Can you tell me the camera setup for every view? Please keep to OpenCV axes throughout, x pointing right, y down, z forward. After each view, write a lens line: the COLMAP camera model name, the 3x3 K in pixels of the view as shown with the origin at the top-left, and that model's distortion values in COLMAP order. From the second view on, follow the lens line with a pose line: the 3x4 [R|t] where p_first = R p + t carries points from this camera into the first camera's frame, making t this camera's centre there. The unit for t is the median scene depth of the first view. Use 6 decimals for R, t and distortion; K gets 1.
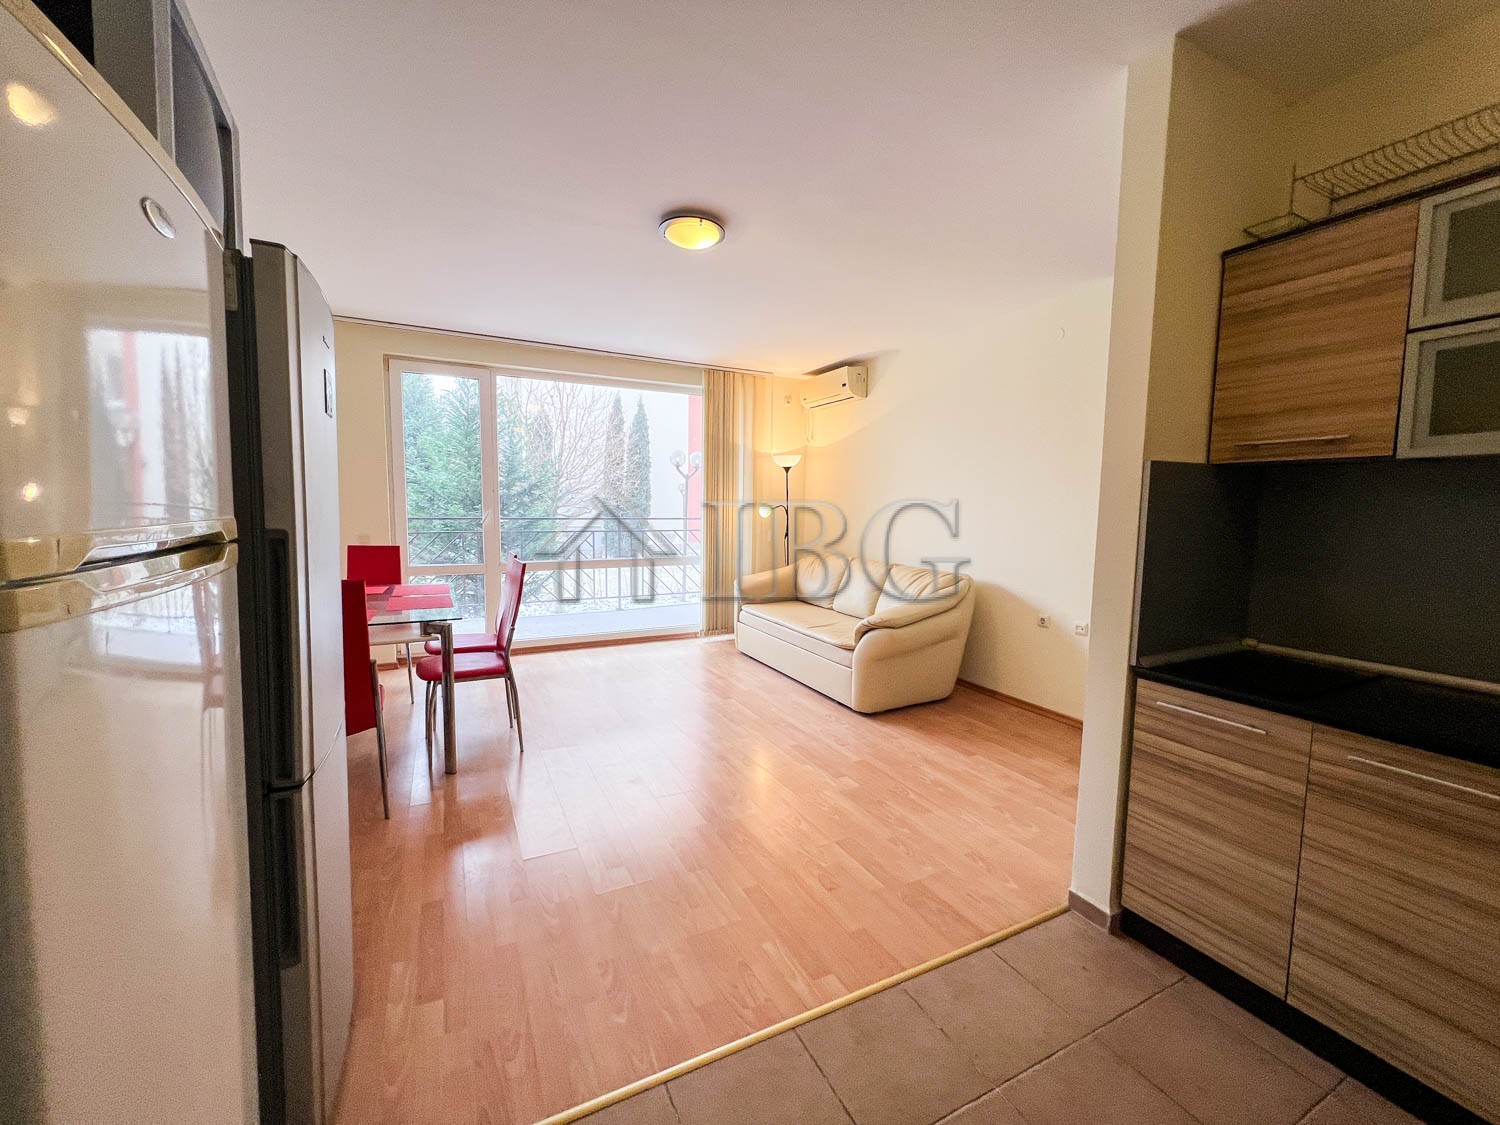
lens RADIAL K [[599.5, 0, 746.1], [0, 599.5, 562.2], [0, 0, 1]] dist [-0.001232, -0.000072]
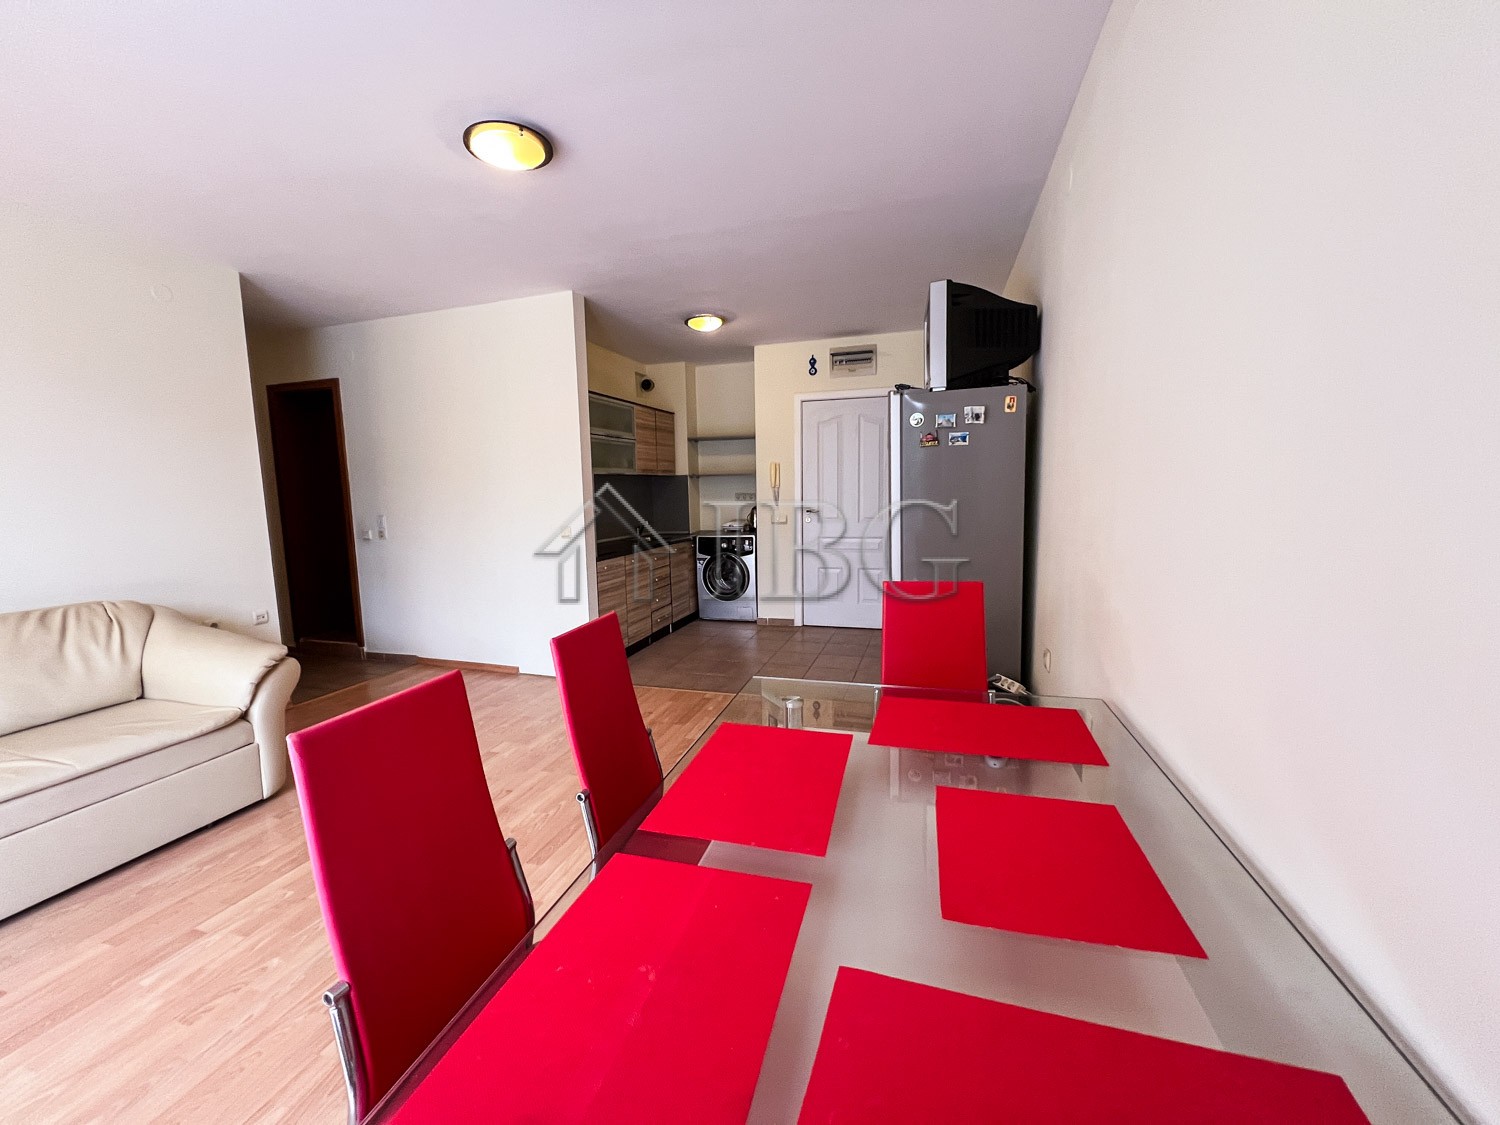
lens RADIAL K [[599.5, 0, 745.8], [0, 599.5, 561.9], [0, 0, 1]] dist [-0.001232, -0.000072]
pose [[-0.719484, -0.086076, 0.689154, -1.261254], [0.072828, 0.977468, 0.198120, -0.211325], [-0.690680, 0.192735, -0.697004, 2.011294]]
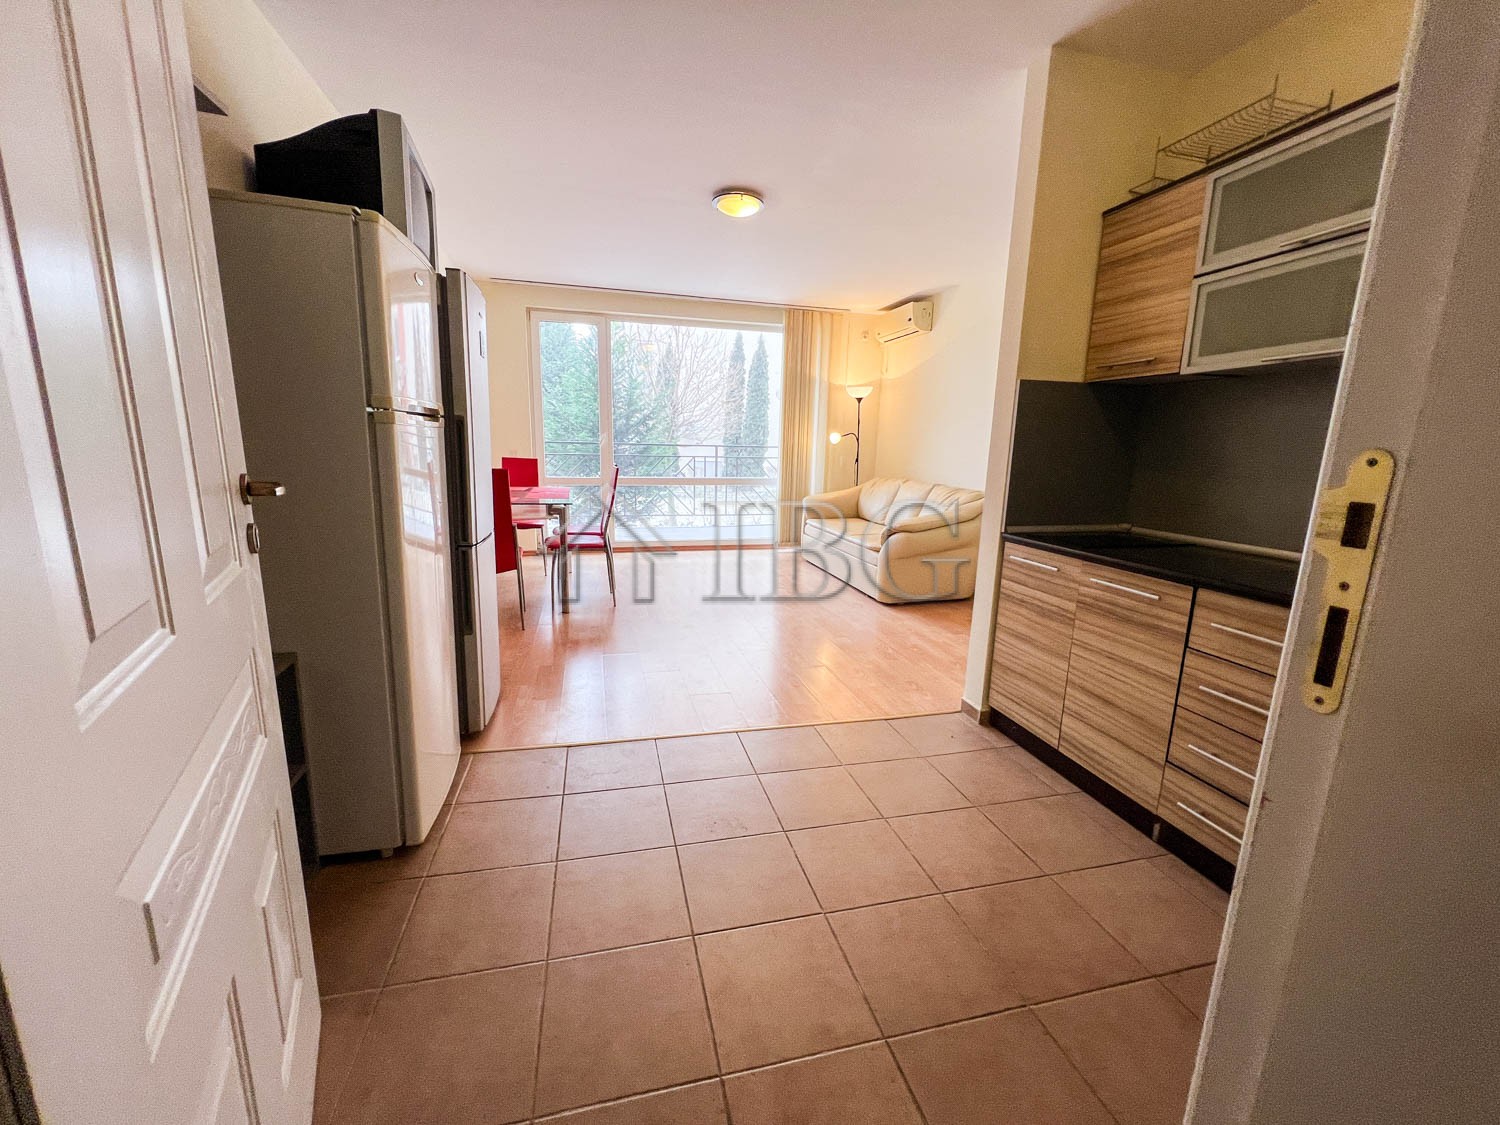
lens RADIAL K [[599.5, 0, 745.2], [0, 599.5, 562.8], [0, 0, 1]] dist [-0.001232, -0.000072]
pose [[0.976765, 0.052403, -0.207808, 0.319339], [-0.031524, 0.994229, 0.102541, 0.106789], [0.211983, -0.093608, 0.972780, -0.426246]]
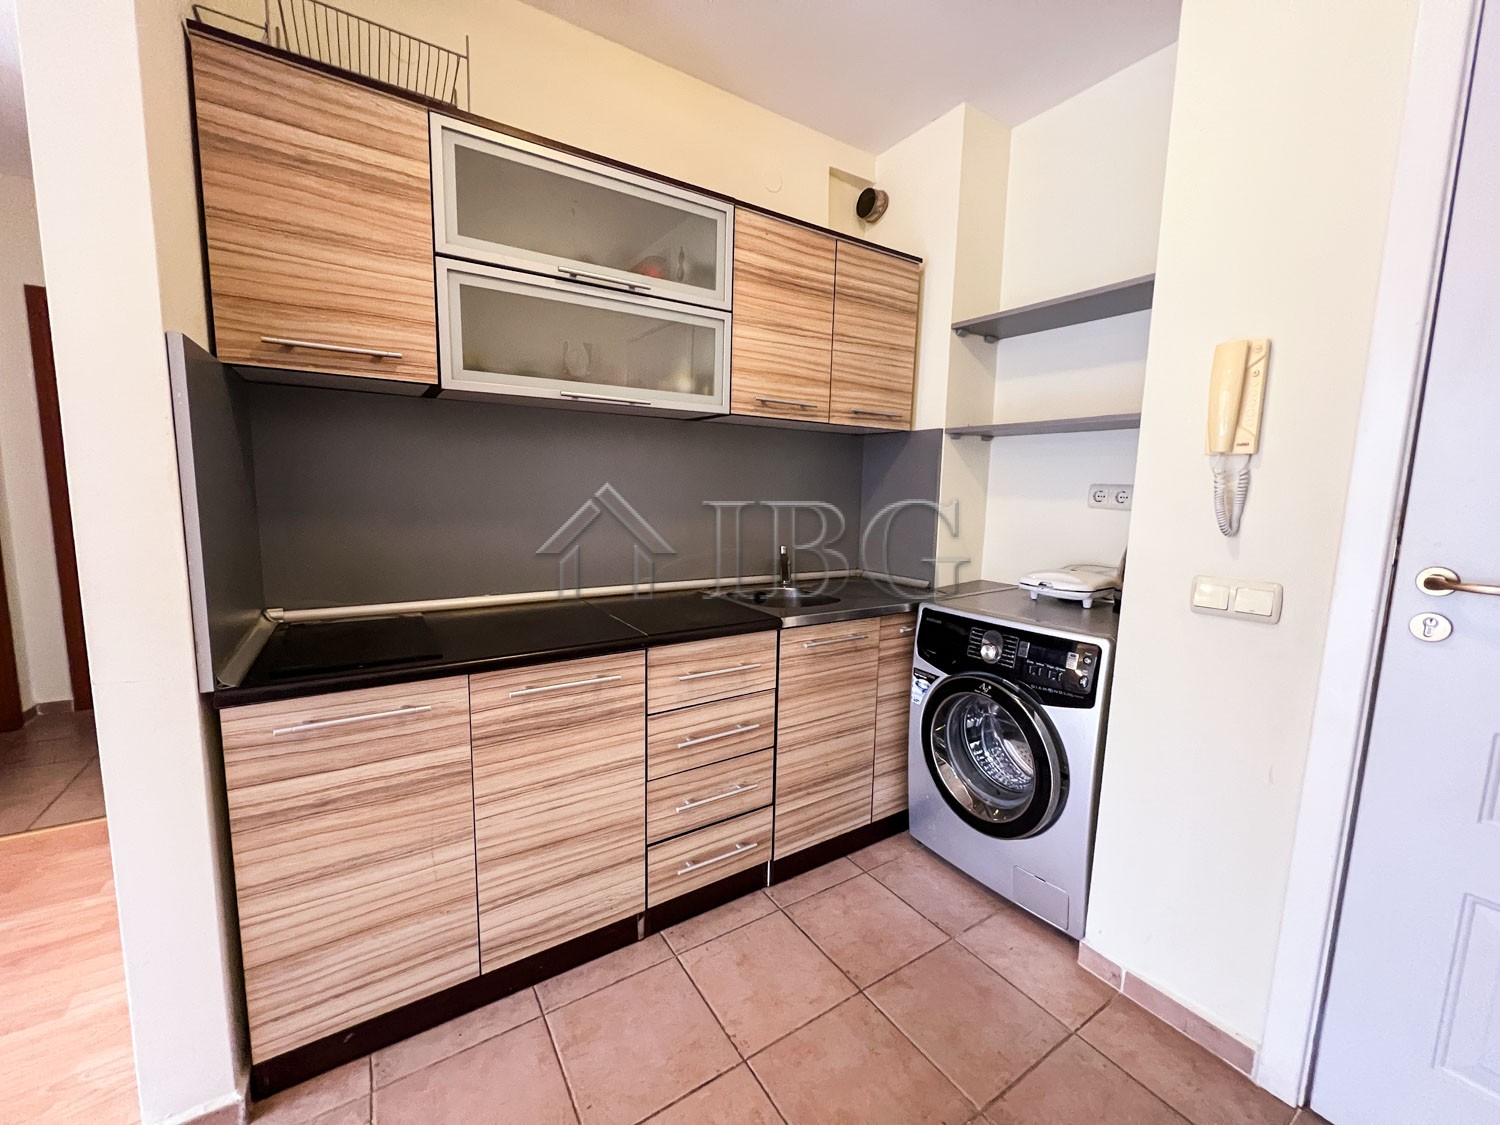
lens RADIAL K [[599.5, 0, 750.4], [0, 599.5, 560.2], [0, 0, 1]] dist [-0.001232, -0.000072]
pose [[-0.112024, -0.139013, 0.983934, 0.024602], [0.068840, 0.986702, 0.147242, -0.004912], [-0.991318, 0.084229, -0.100964, 0.467141]]
